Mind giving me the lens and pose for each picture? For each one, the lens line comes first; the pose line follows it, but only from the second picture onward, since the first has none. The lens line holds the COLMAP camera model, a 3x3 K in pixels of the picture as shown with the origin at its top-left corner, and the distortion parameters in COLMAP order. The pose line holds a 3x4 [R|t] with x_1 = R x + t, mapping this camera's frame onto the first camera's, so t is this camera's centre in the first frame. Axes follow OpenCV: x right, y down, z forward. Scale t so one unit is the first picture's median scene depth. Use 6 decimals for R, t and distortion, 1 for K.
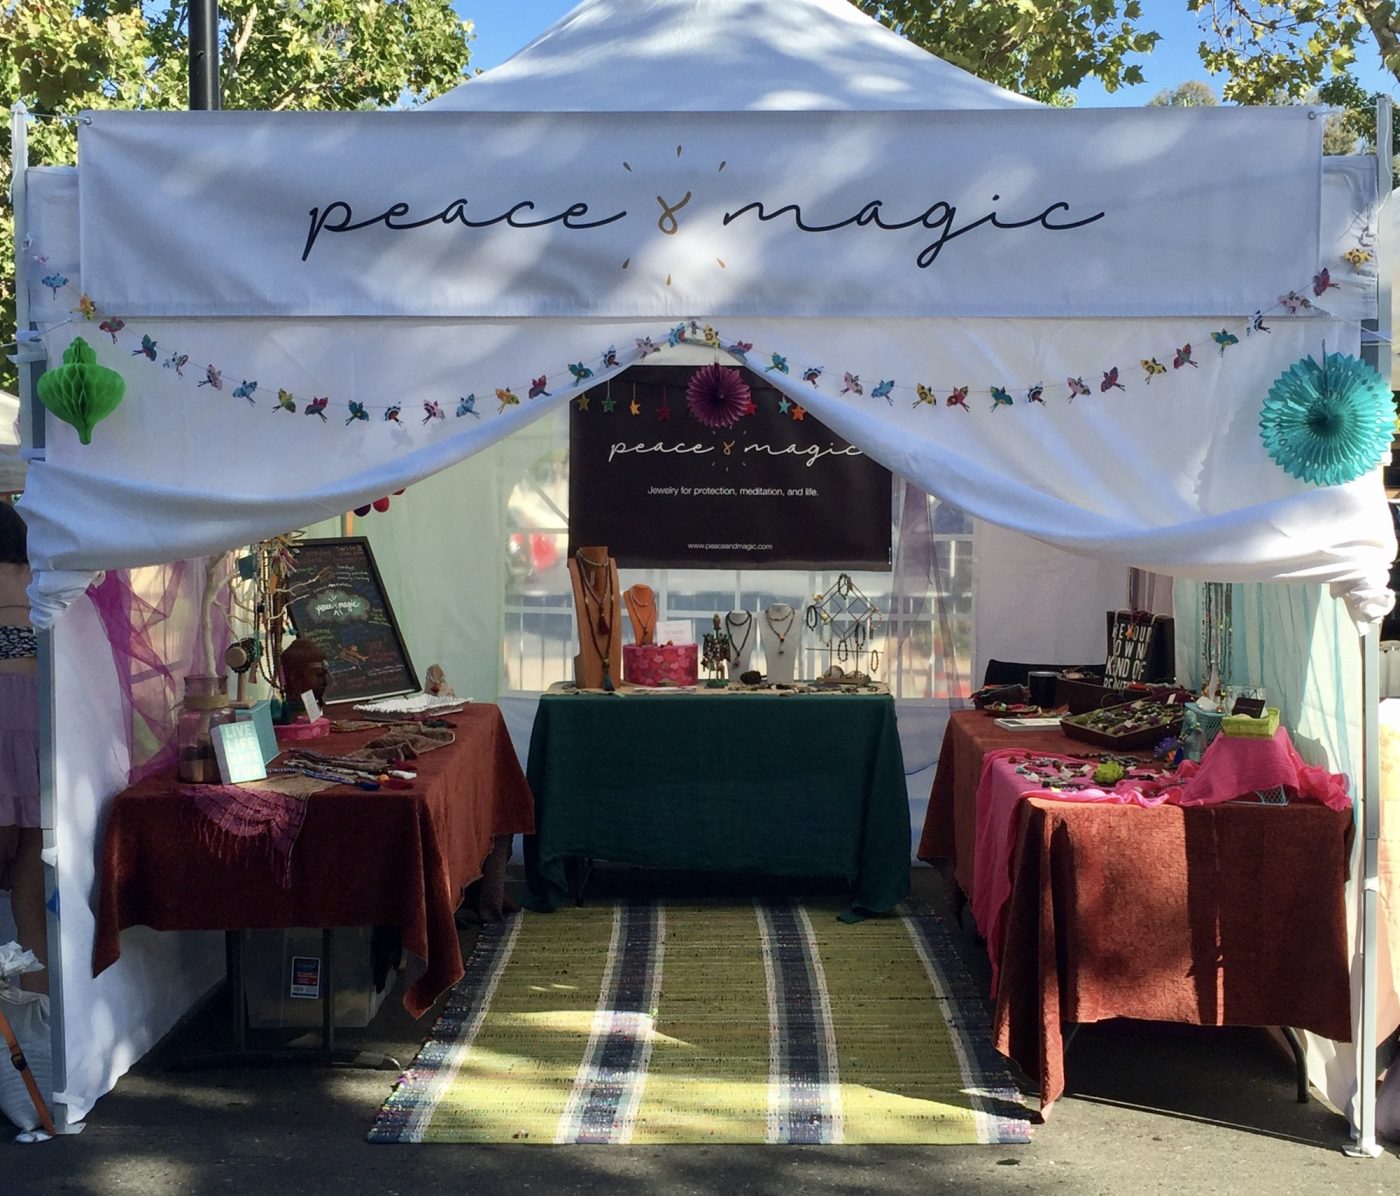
lens RADIAL K [[1804.9, 0, 700.0], [0, 1804.9, 598.0], [0, 0, 1]] dist [0.014613, 0.019054]
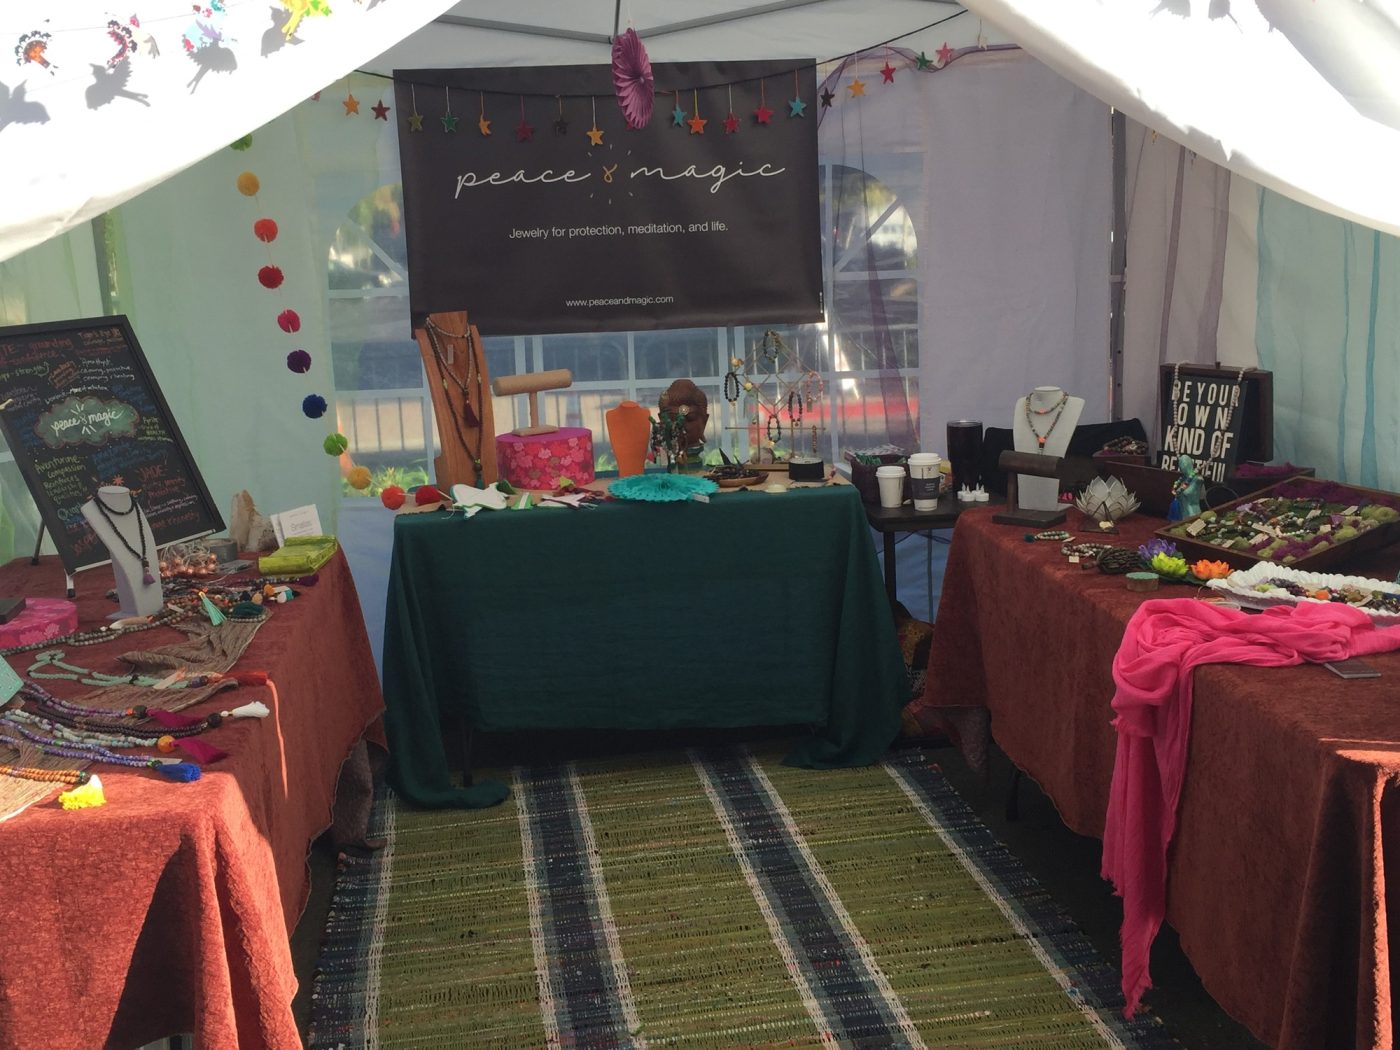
lens RADIAL K [[1486.2, 0, 700.0], [0, 1486.2, 525.0], [0, 0, 1]] dist [0.064172, -0.168841]
pose [[0.989774, -0.070483, 0.124013, -0.039191], [0.053957, 0.989792, 0.131909, -0.016890], [-0.132044, -0.123868, 0.983474, 0.368560]]
